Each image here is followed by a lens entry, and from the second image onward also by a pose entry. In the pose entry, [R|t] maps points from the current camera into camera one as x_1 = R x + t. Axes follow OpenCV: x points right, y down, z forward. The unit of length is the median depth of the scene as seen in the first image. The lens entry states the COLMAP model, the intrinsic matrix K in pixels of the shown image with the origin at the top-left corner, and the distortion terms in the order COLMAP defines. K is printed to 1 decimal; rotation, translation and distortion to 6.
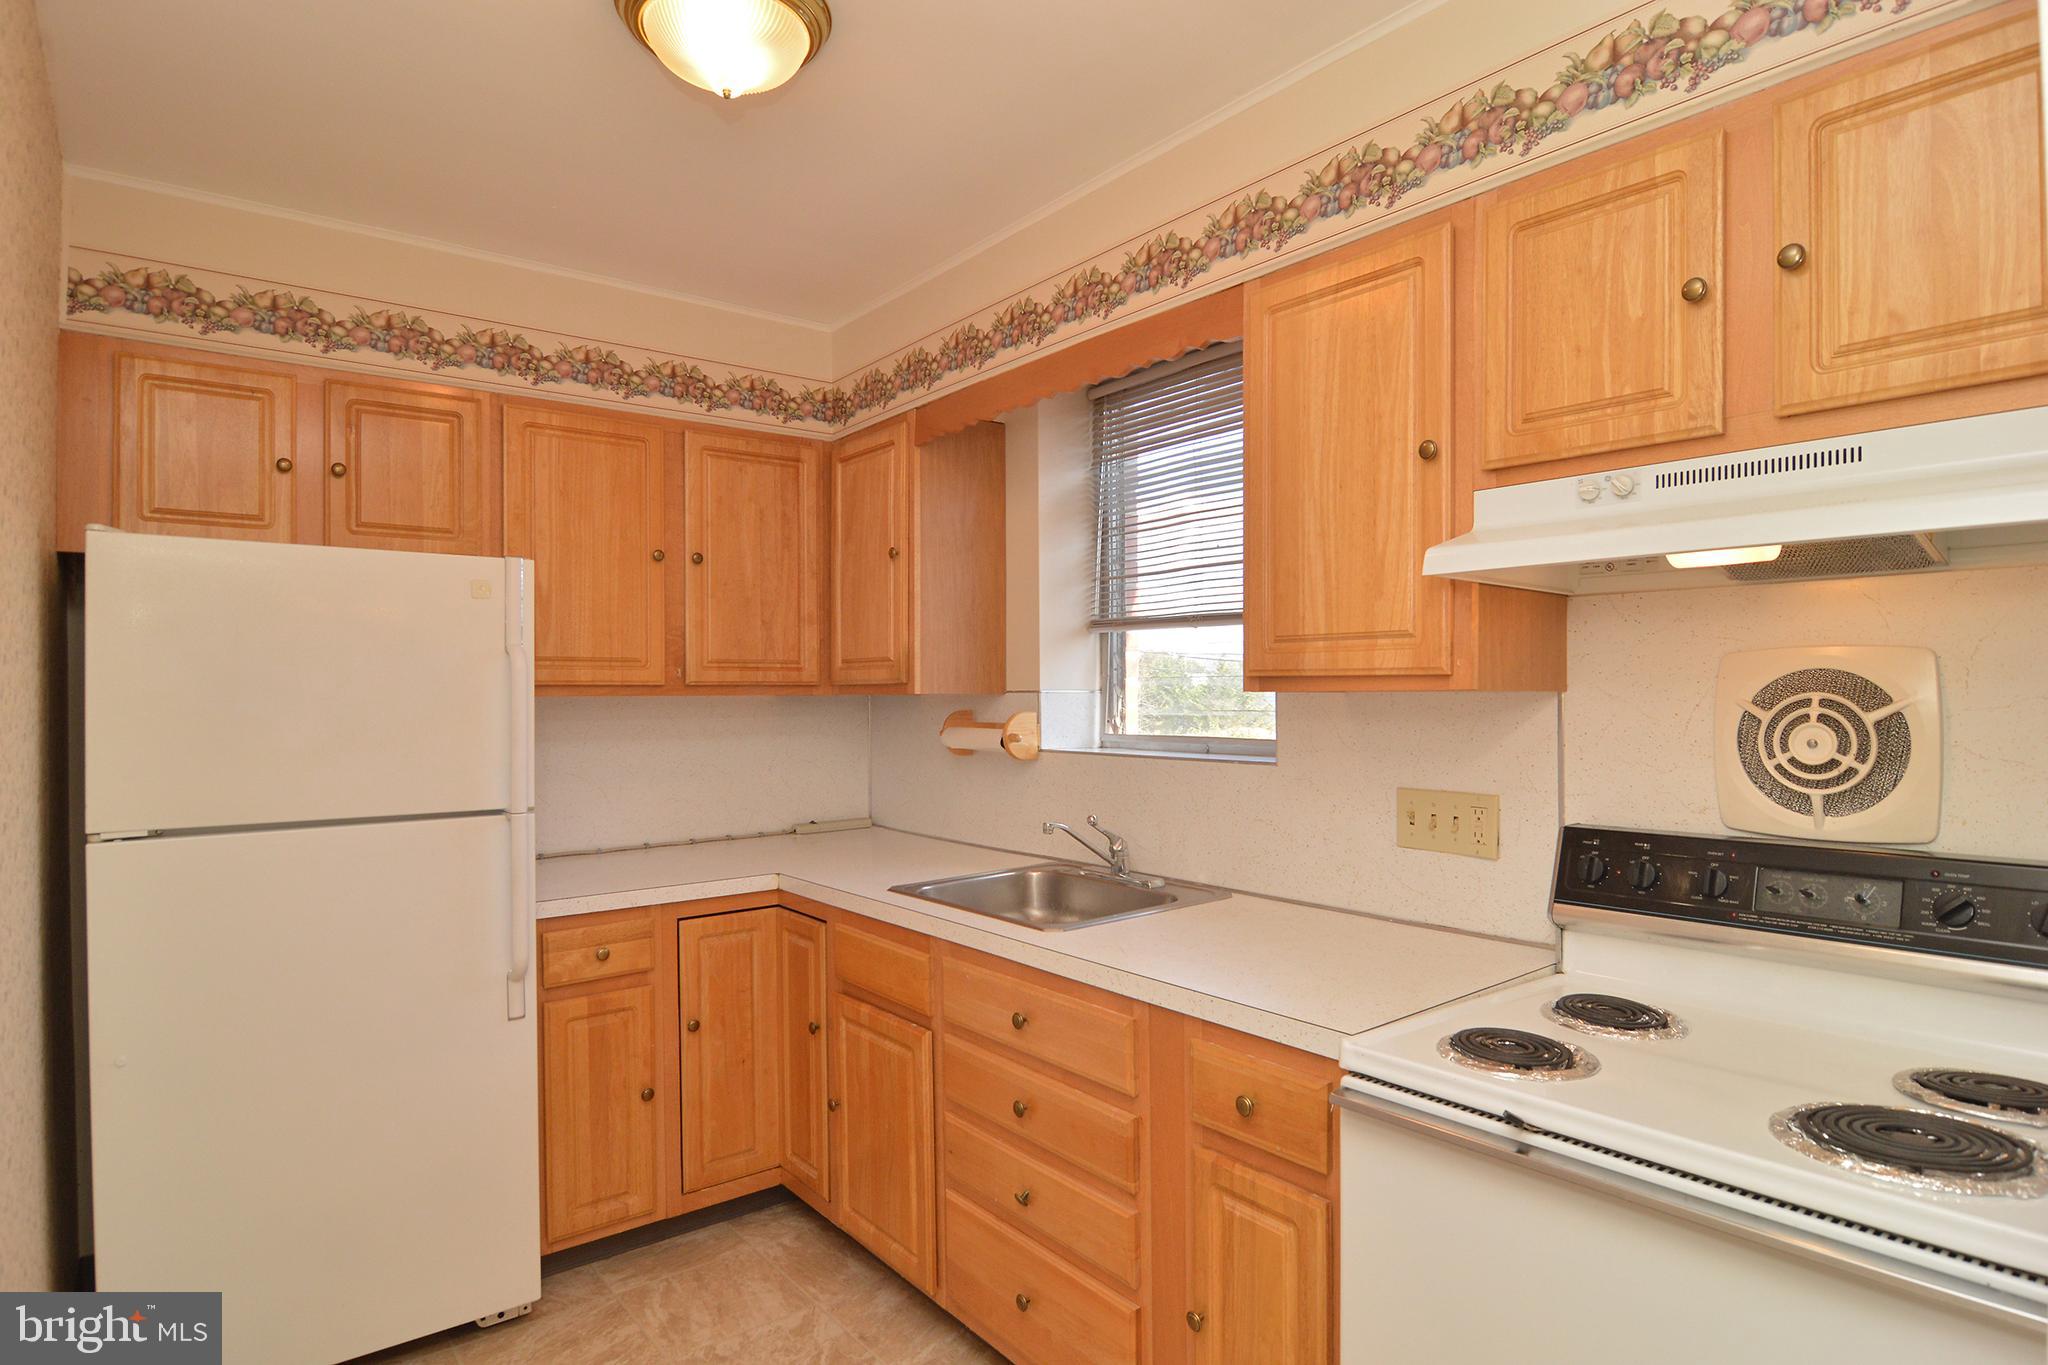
lens RADIAL K [[1117.4, 0, 1020.8], [0, 1117.4, 689.3], [0, 0, 1]] dist [-0.004006, -0.010783]
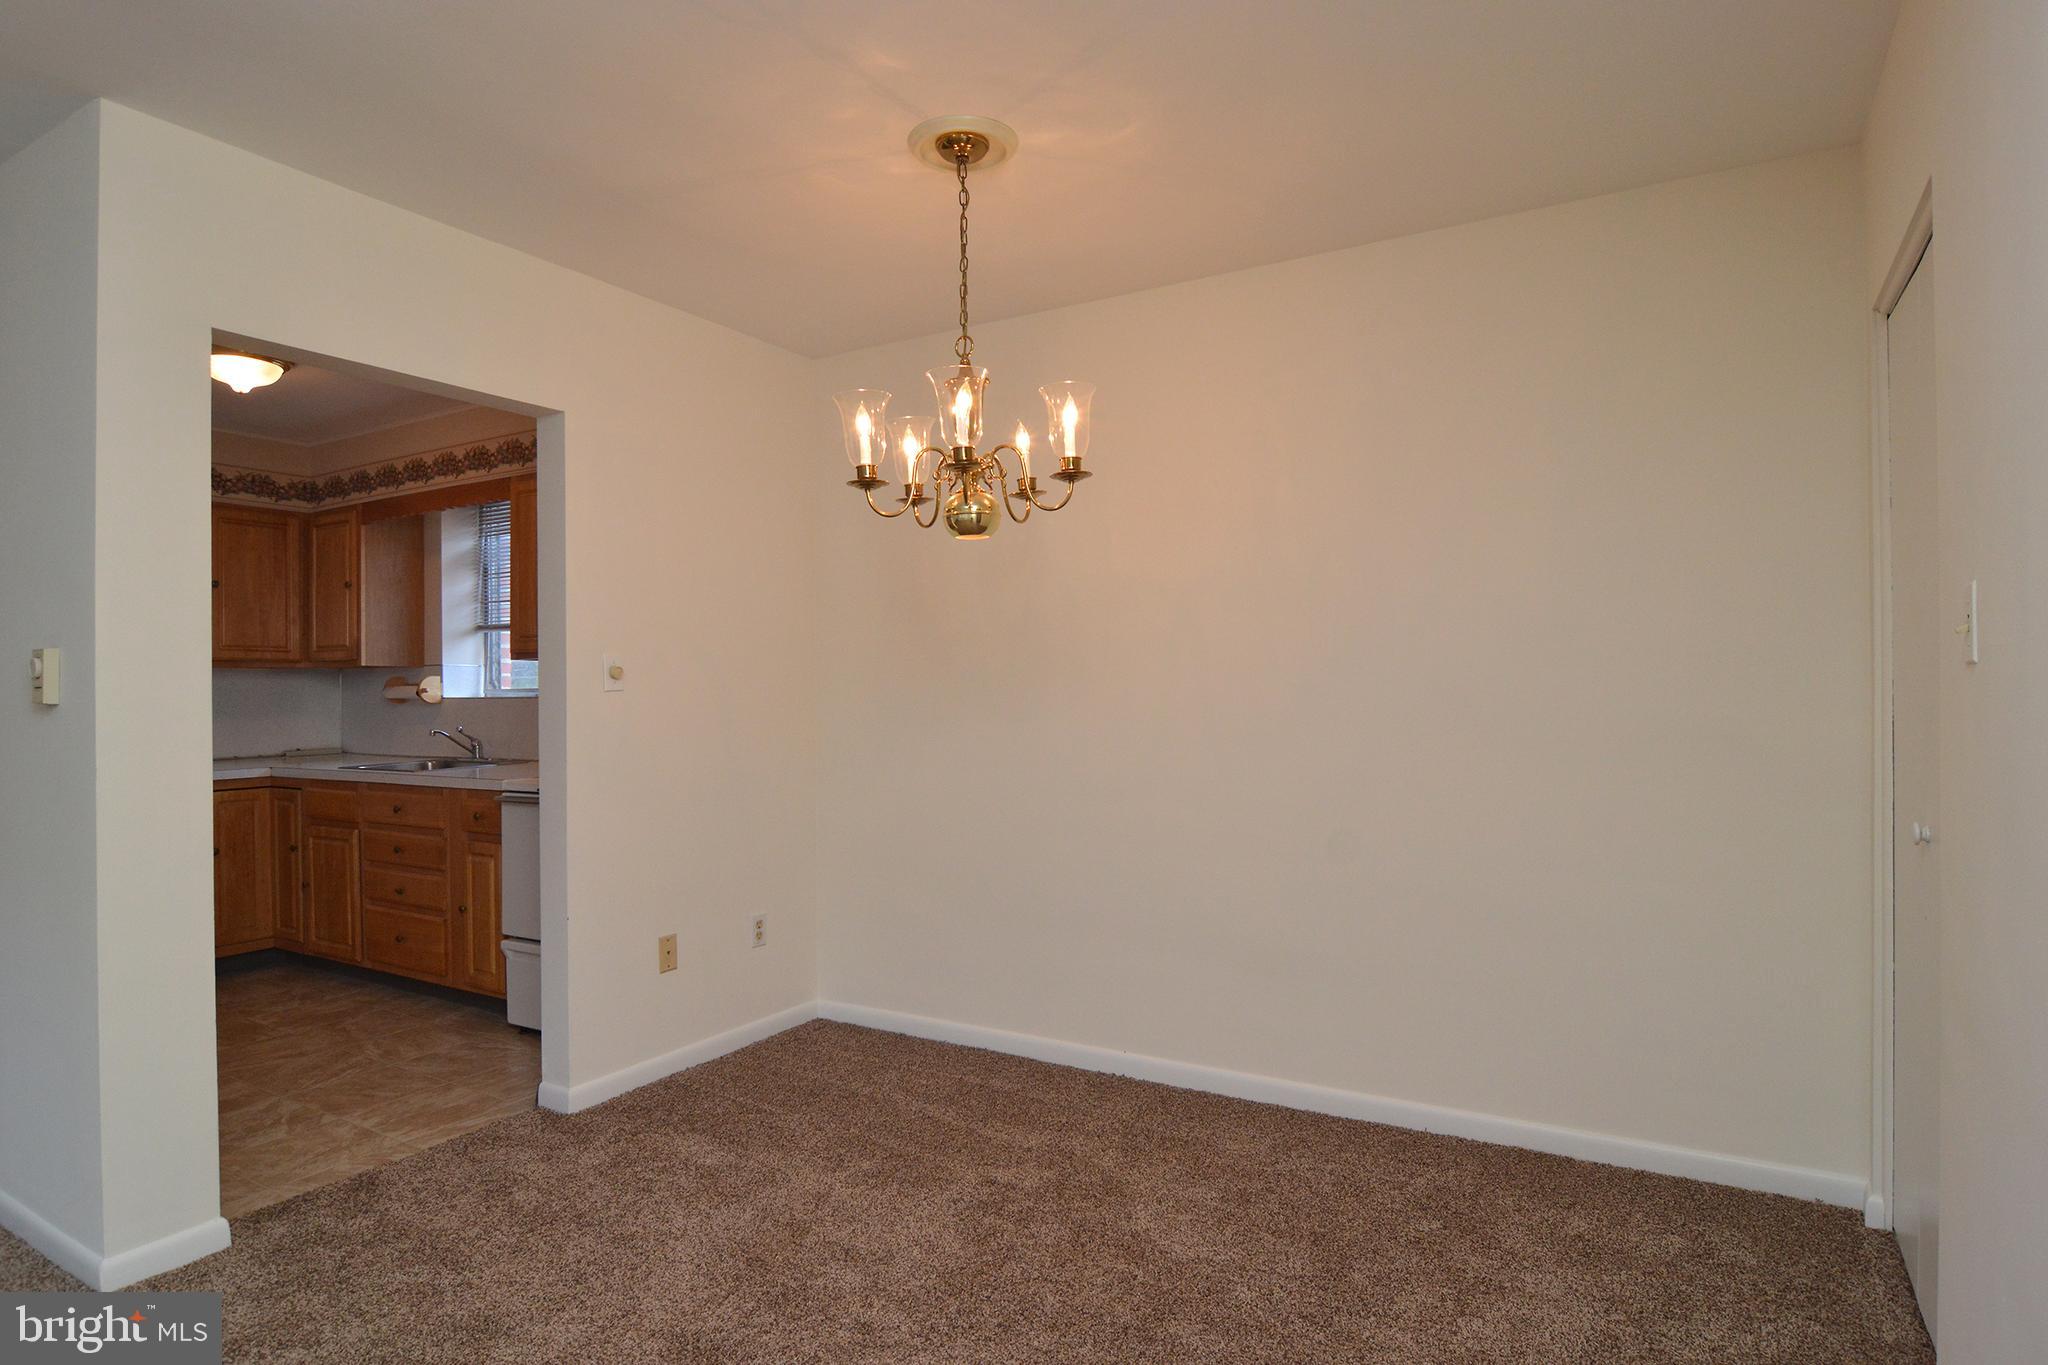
lens RADIAL K [[1111.4, 0, 1002.6], [0, 1111.4, 695.4], [0, 0, 1]] dist [-0.004154, -0.002344]
pose [[0.936132, -0.000775, 0.351648, 0.255918], [-0.000193, 0.999996, 0.002719, 0.050260], [-0.351649, -0.002613, 0.936128, -1.076592]]
